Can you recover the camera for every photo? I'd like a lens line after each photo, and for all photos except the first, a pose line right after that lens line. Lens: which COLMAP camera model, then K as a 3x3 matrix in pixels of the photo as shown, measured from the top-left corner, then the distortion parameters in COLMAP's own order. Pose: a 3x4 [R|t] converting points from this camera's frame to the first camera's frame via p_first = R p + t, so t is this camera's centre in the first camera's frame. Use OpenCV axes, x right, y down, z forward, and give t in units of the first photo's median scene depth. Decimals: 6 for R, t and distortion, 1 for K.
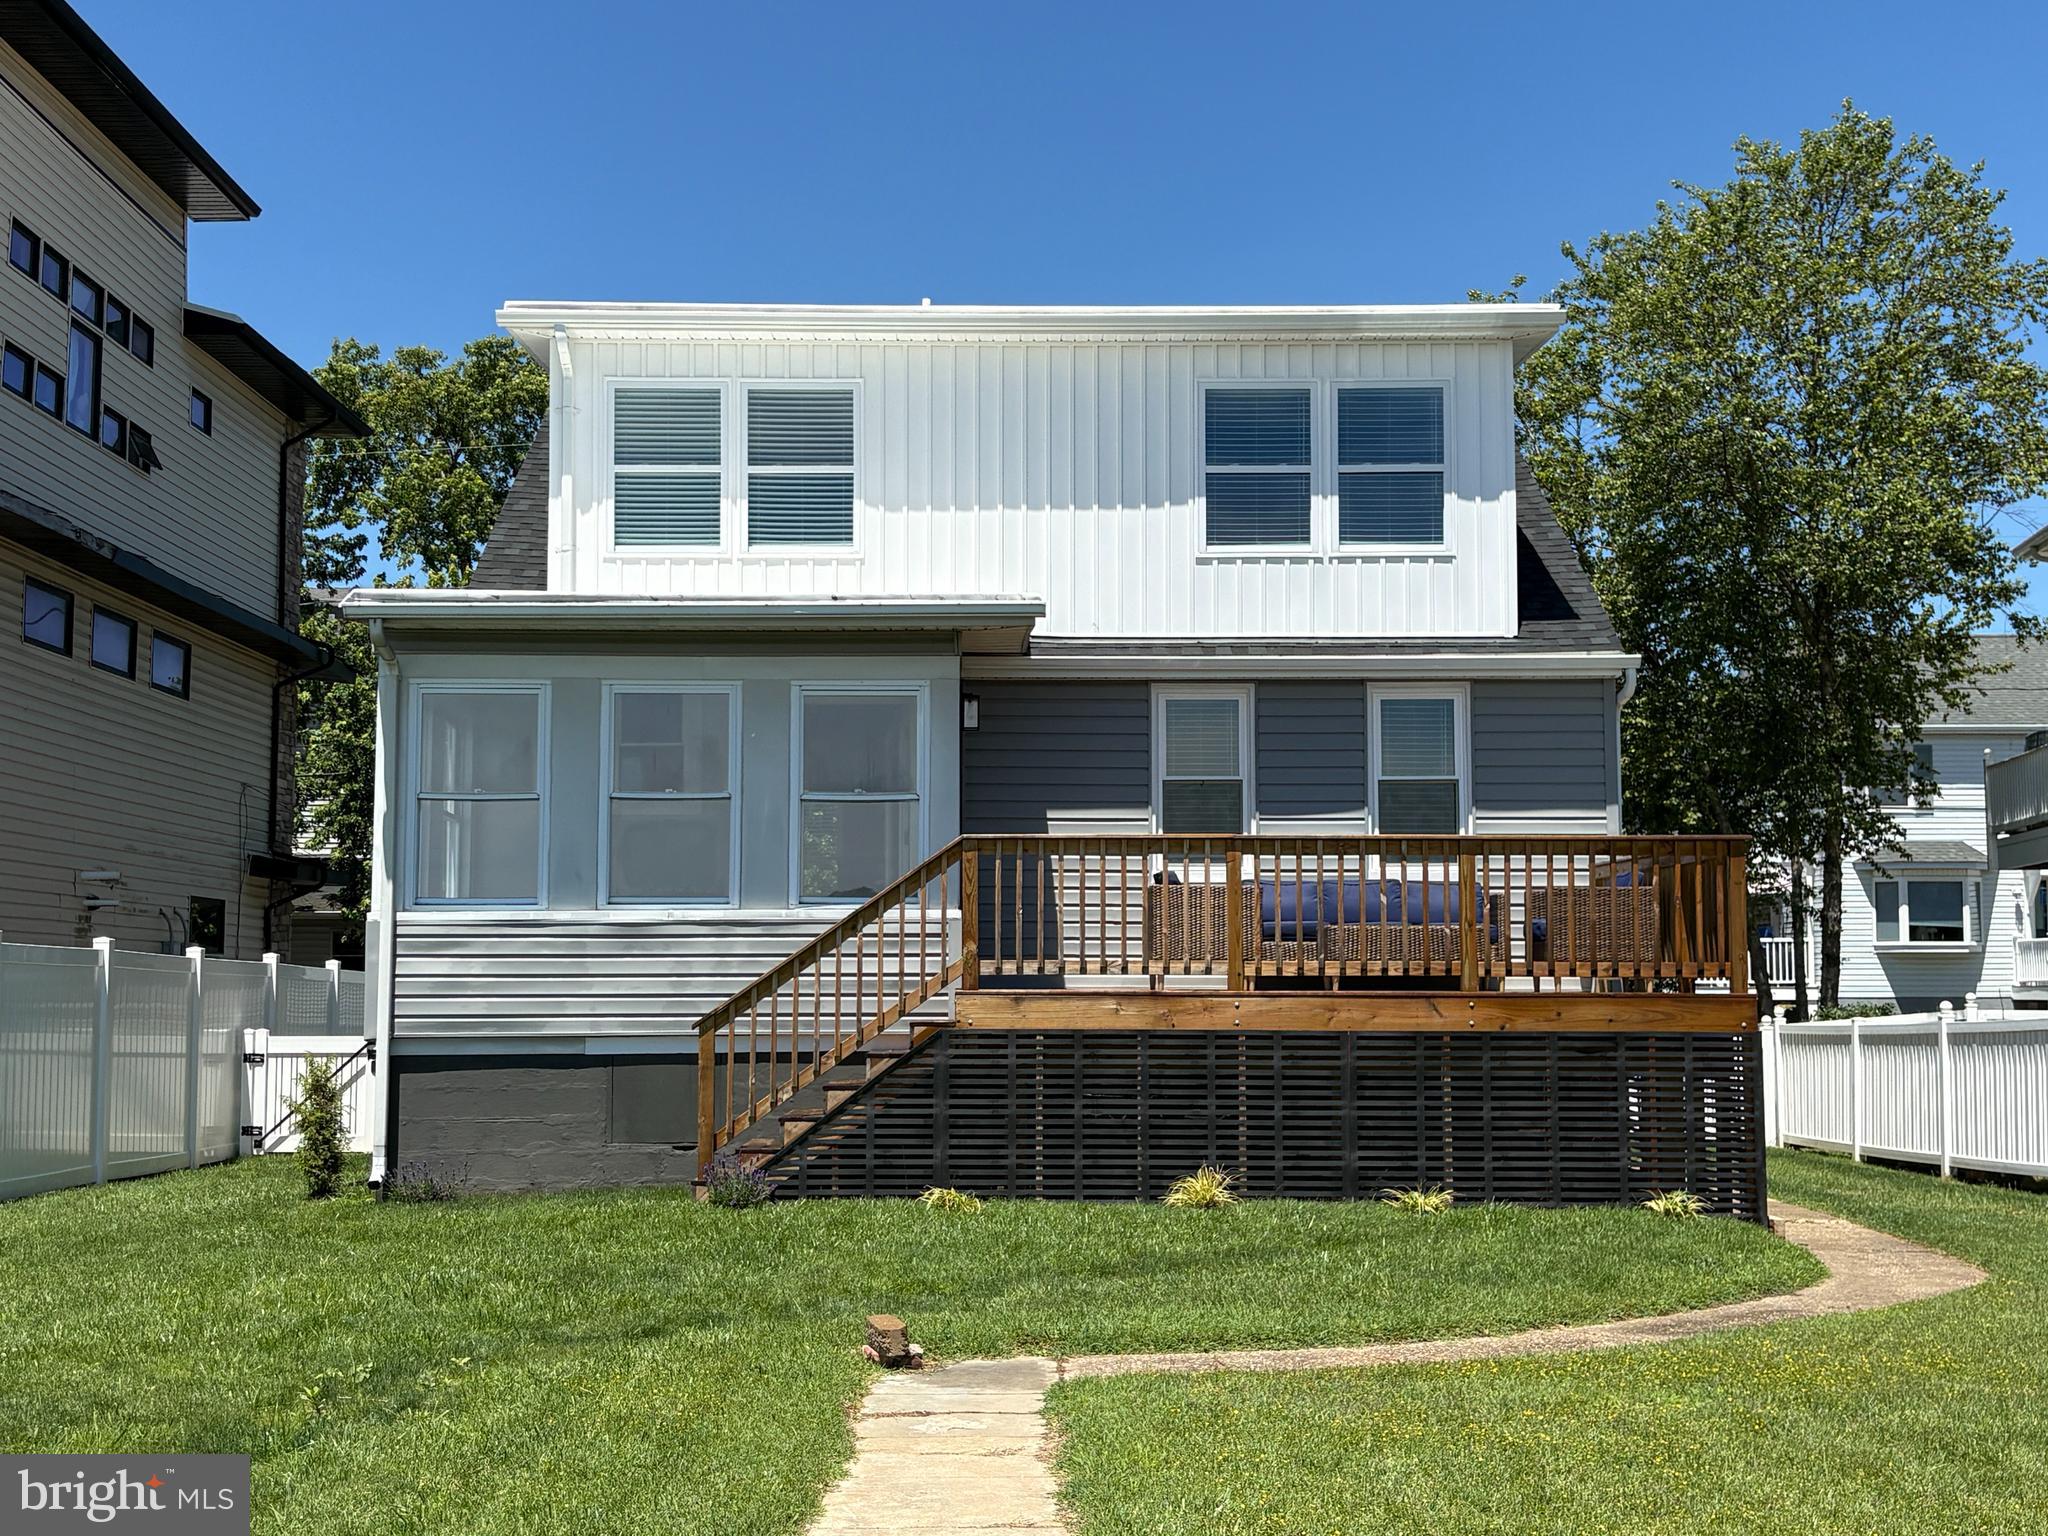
lens RADIAL K [[2604.2, 0, 1026.9], [0, 2604.2, 765.7], [0, 0, 1]] dist [0.048811, 0.000000]
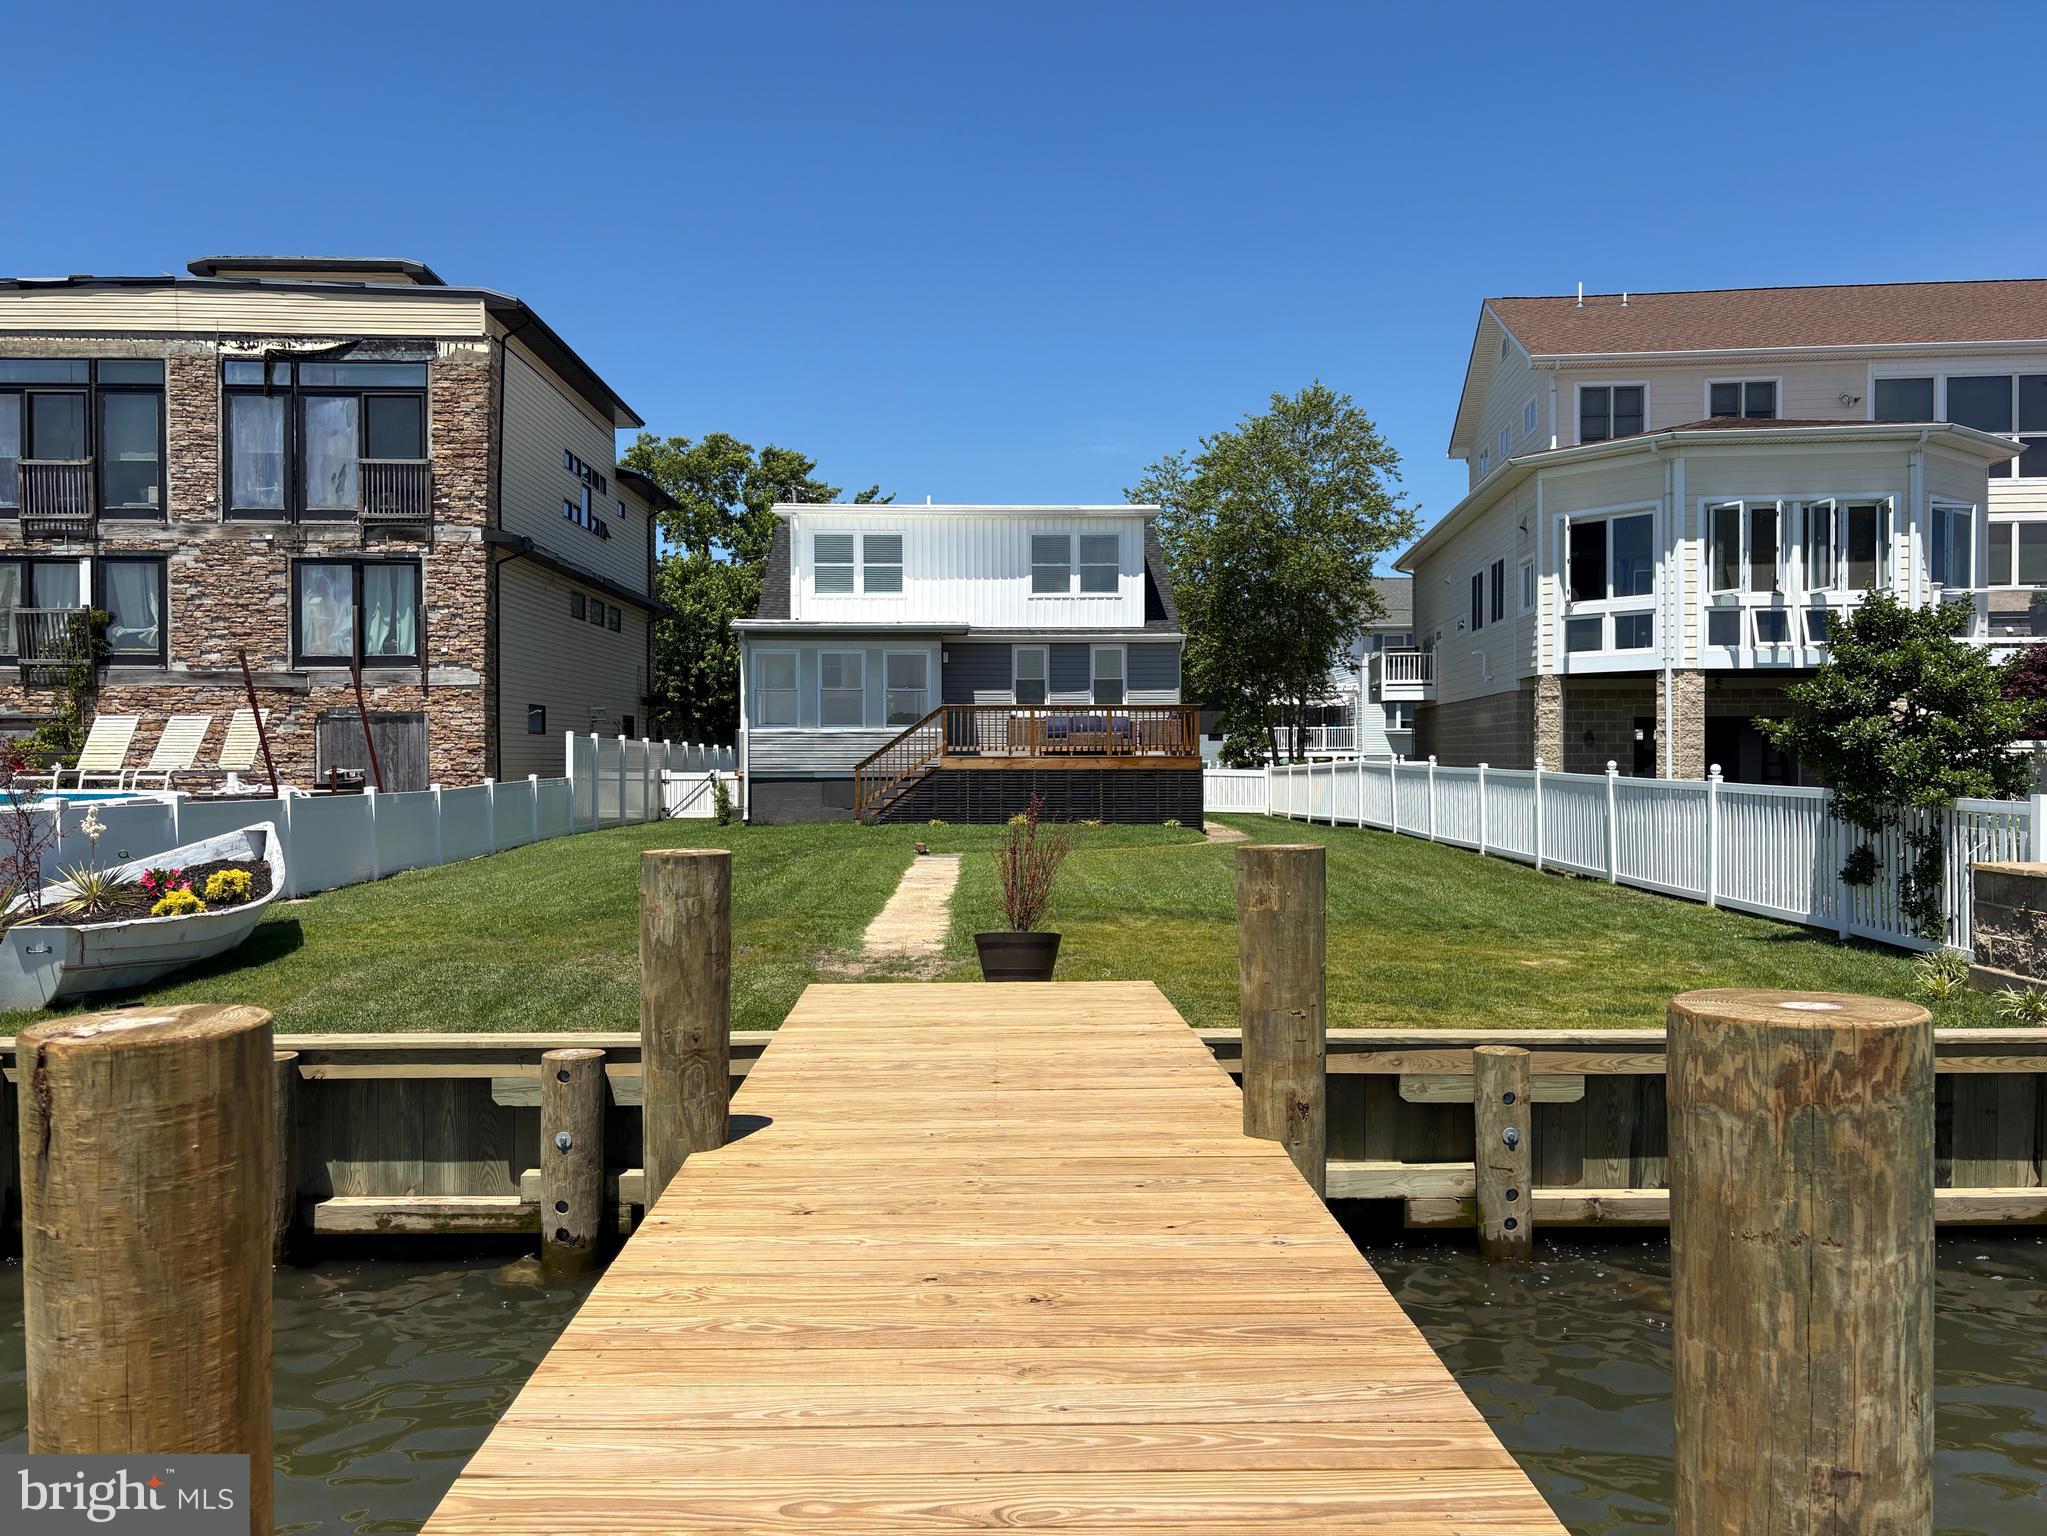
lens RADIAL K [[1592.7, 0, 1026.5], [0, 1592.7, 772.0], [0, 0, 1]] dist [0.103767, 0.000753]
pose [[0.999792, -0.002584, 0.020210, 0.028998], [0.000533, 0.994901, 0.100858, -0.067095], [-0.020367, -0.100826, 0.994696, -0.690867]]
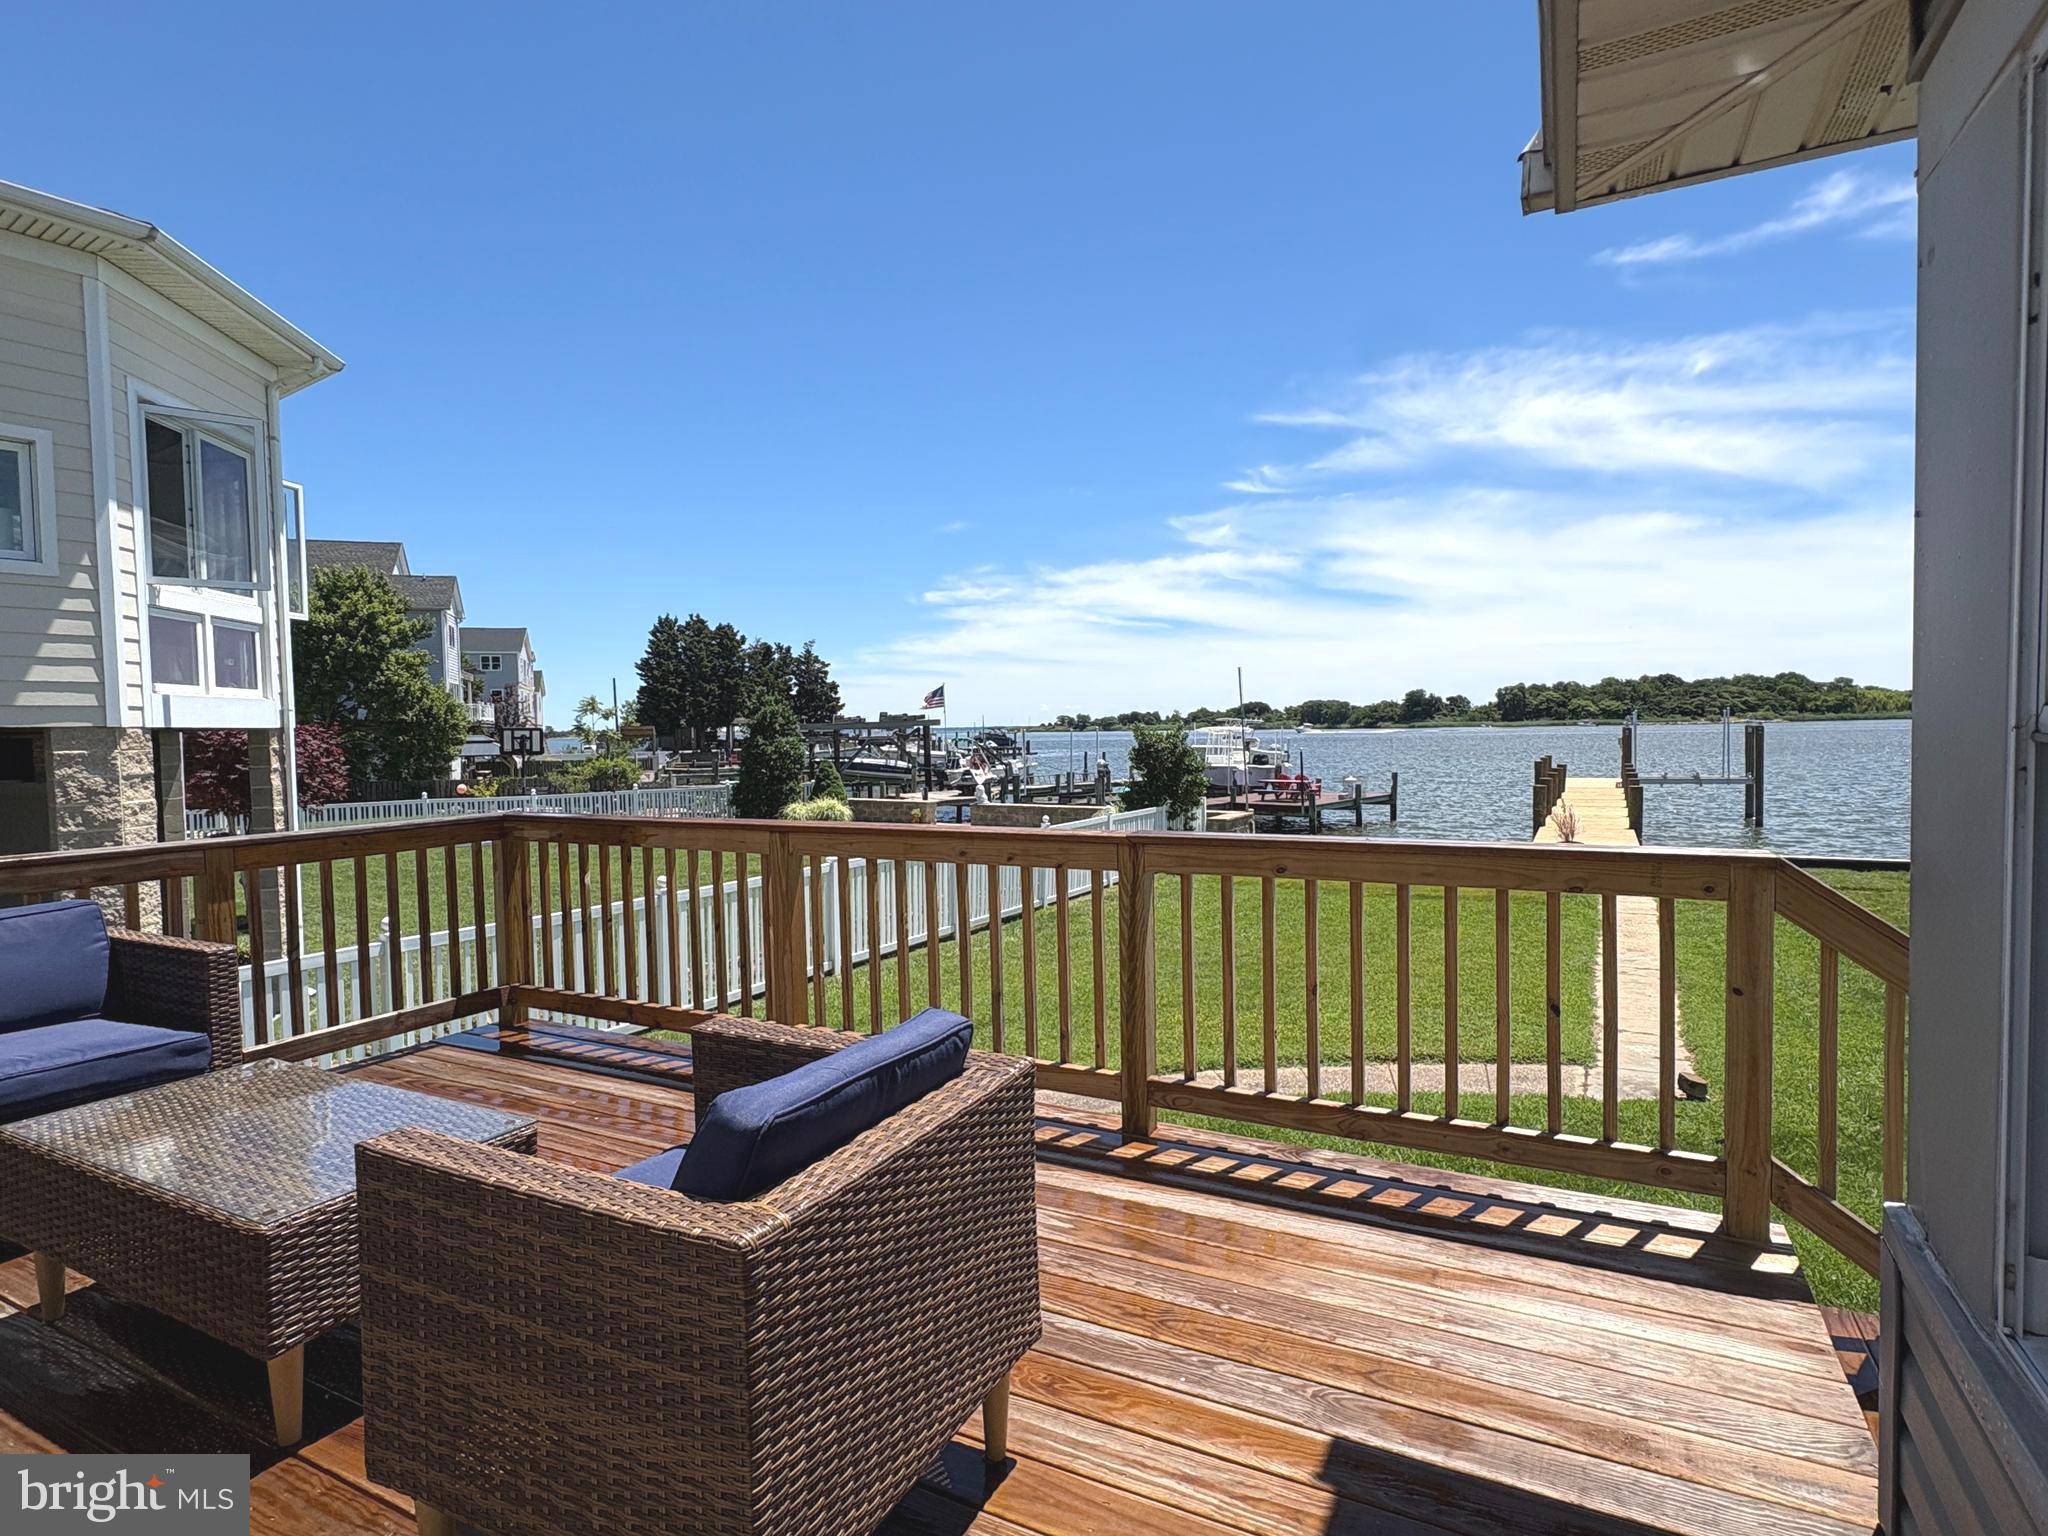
lens RADIAL K [[1074.4, 0, 1022.7], [0, 1074.4, 768.4], [0, 0, 1]] dist [0.002476, 0.000202]
pose [[-0.882644, -0.004416, 0.470022, -0.007237], [-0.025285, 0.998954, -0.038096, 0.051995], [-0.469362, -0.045510, -0.881832, 1.667433]]
